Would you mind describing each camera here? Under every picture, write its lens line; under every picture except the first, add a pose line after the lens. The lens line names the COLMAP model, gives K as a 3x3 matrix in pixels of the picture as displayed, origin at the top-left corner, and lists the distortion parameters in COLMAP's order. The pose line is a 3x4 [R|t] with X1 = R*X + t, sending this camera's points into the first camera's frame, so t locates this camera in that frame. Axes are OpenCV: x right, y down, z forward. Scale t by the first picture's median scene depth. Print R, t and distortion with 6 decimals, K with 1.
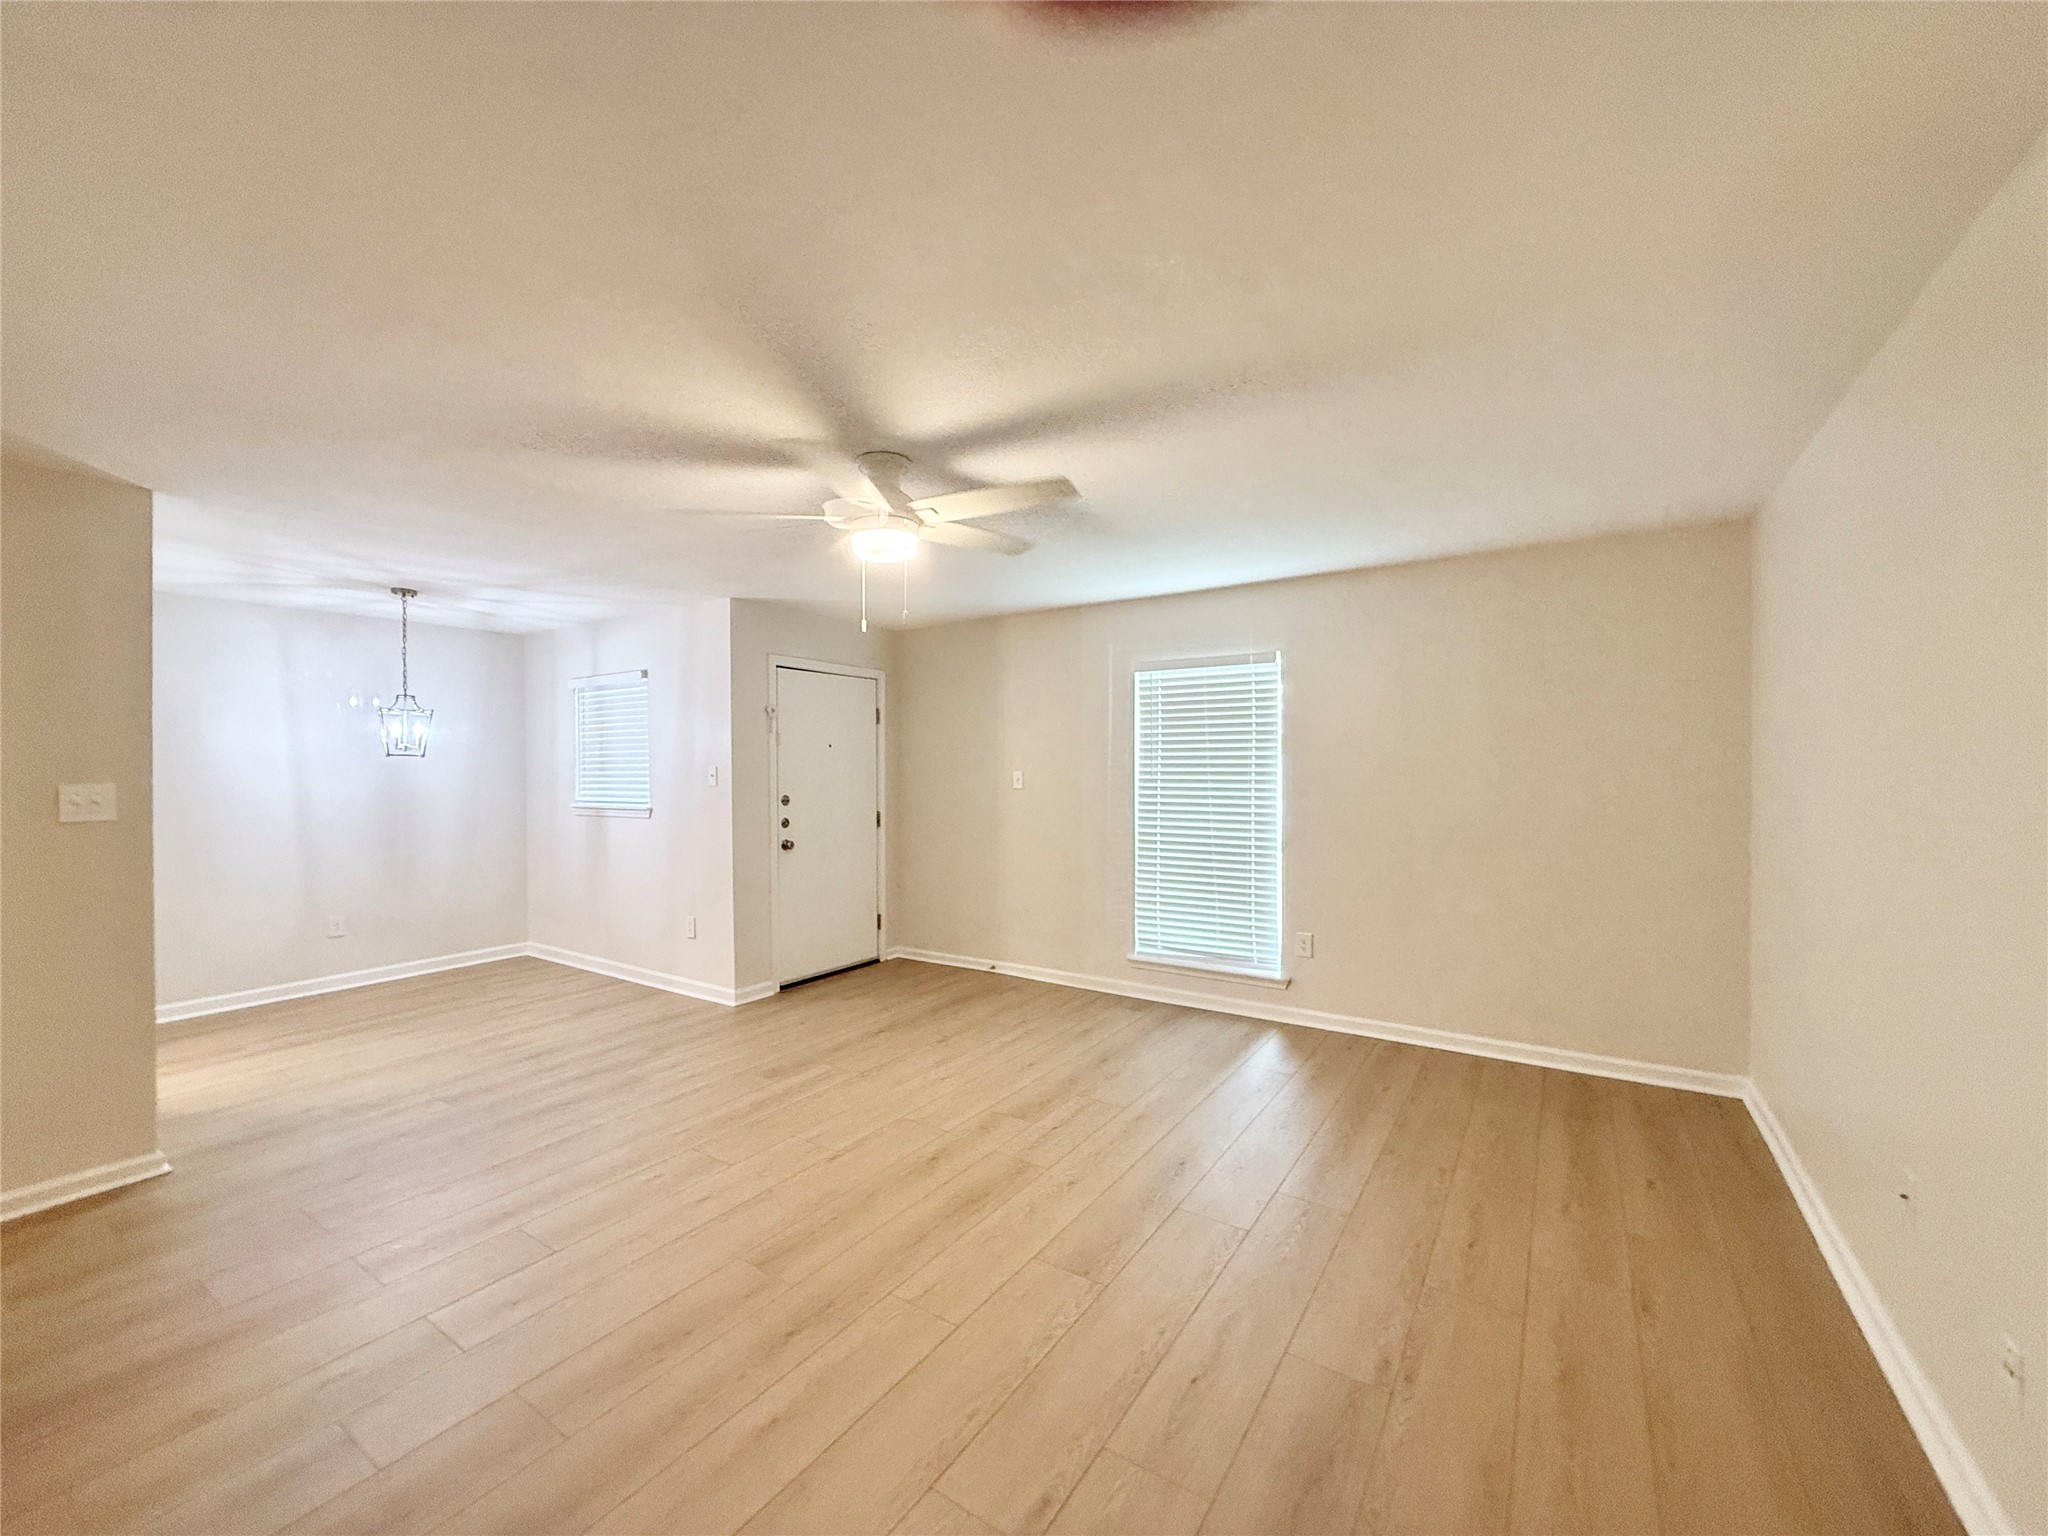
lens RADIAL K [[807.3, 0, 1016.7], [0, 807.3, 770.0], [0, 0, 1]] dist [0.000769, 0.000091]
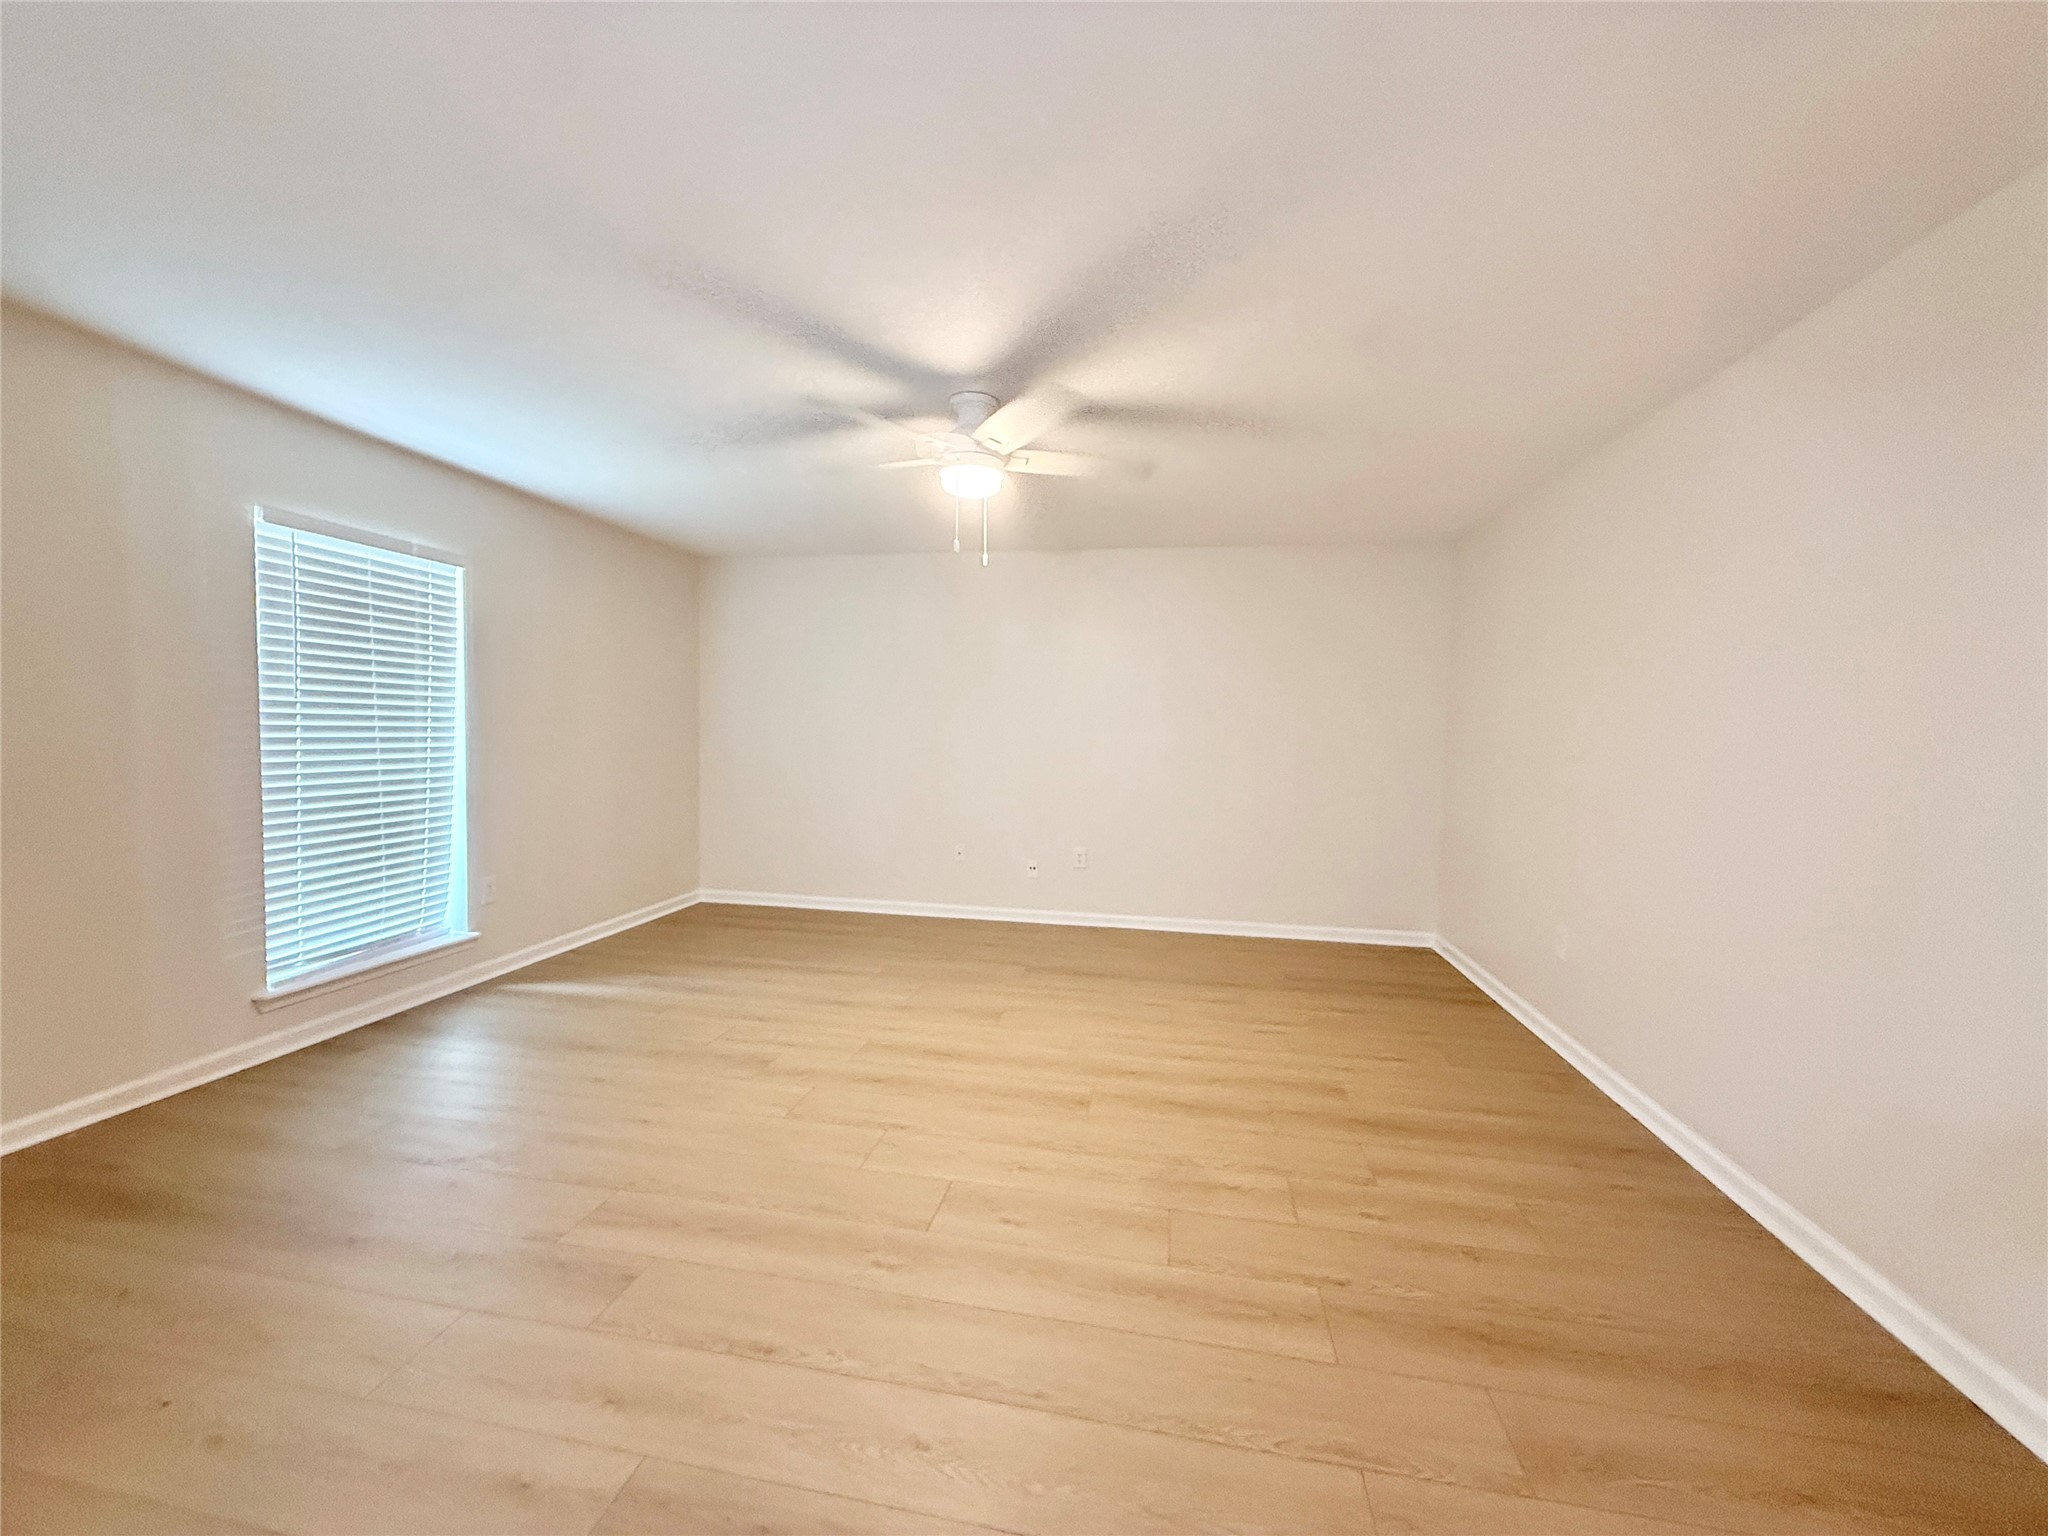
lens RADIAL K [[807.3, 0, 1016.7], [0, 807.3, 770.0], [0, 0, 1]] dist [0.000769, 0.000091]
pose [[-0.390193, -0.050349, 0.919356, -0.675990], [-0.013038, 0.998706, 0.049161, 0.028019], [-0.920641, 0.007196, -0.390344, 0.774731]]
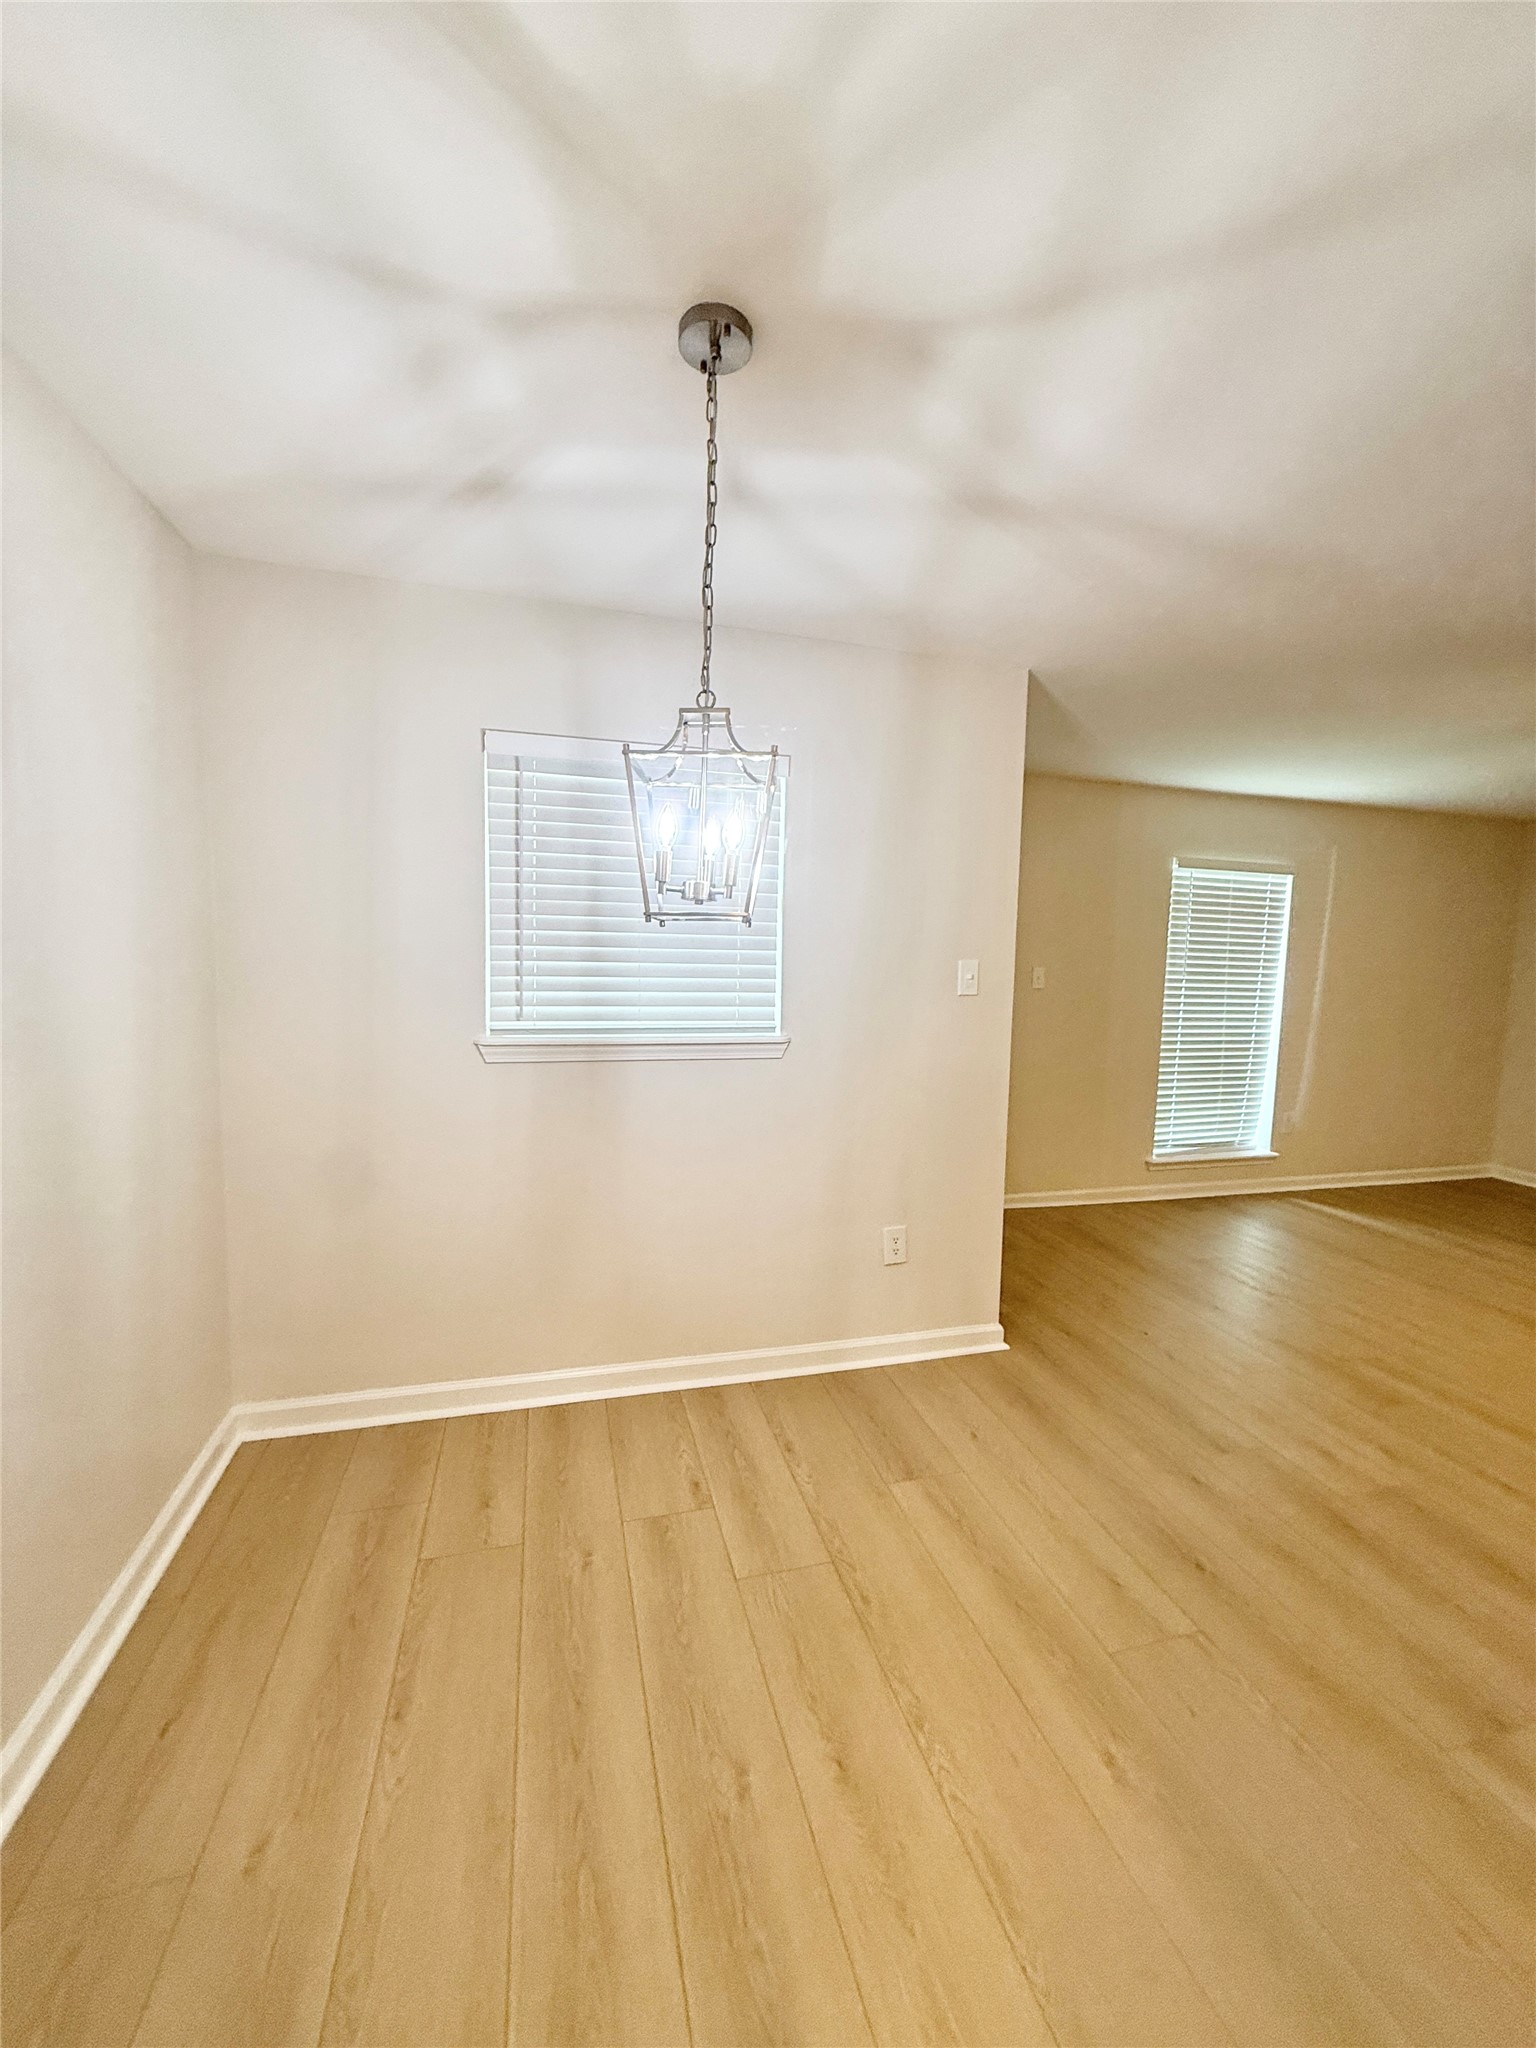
lens RADIAL K [[807.3, 0, 768.0], [0, 807.3, 1024.0], [0, 0, 1]] dist [0.000769, 0.000091]
pose [[0.656673, -0.046823, 0.752721, -0.967885], [-0.024024, 0.996266, 0.082931, -0.004328], [-0.753793, -0.072541, 0.653096, 0.781141]]
